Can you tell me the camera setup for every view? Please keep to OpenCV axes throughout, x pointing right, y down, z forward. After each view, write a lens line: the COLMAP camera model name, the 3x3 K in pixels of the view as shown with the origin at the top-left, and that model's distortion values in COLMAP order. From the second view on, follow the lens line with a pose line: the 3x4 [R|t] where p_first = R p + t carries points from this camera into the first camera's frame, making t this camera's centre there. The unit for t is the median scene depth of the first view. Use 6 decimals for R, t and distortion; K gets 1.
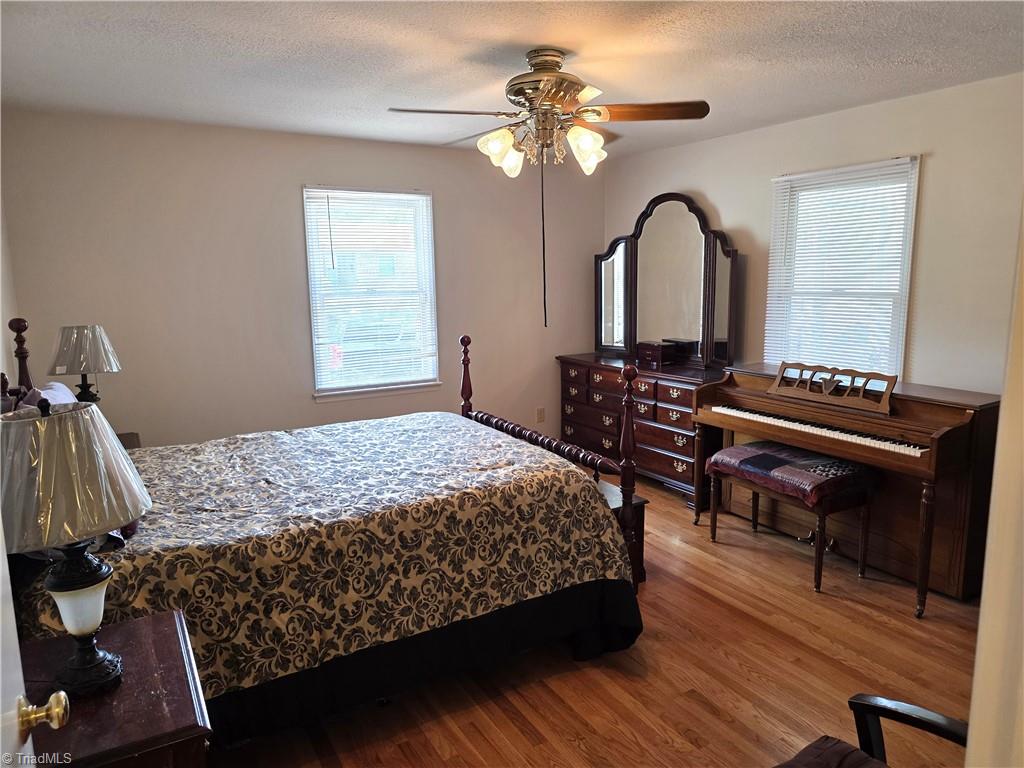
lens RADIAL K [[687.6, 0, 544.8], [0, 687.6, 376.8], [0, 0, 1]] dist [0.049747, -0.031947]
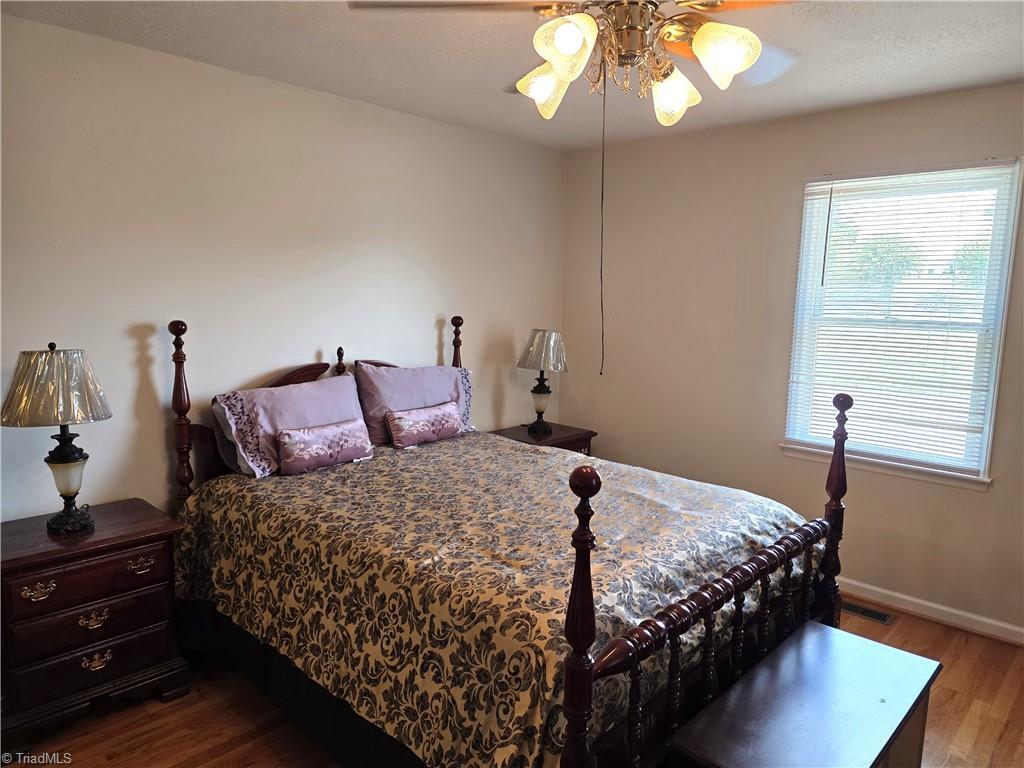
lens RADIAL K [[687.6, 0, 513.2], [0, 687.6, 389.6], [0, 0, 1]] dist [0.049747, -0.031947]
pose [[0.249950, 0.153497, -0.956014, 0.604395], [-0.175203, 0.978226, 0.111257, -0.123741], [0.952276, 0.139688, 0.271401, 0.850855]]
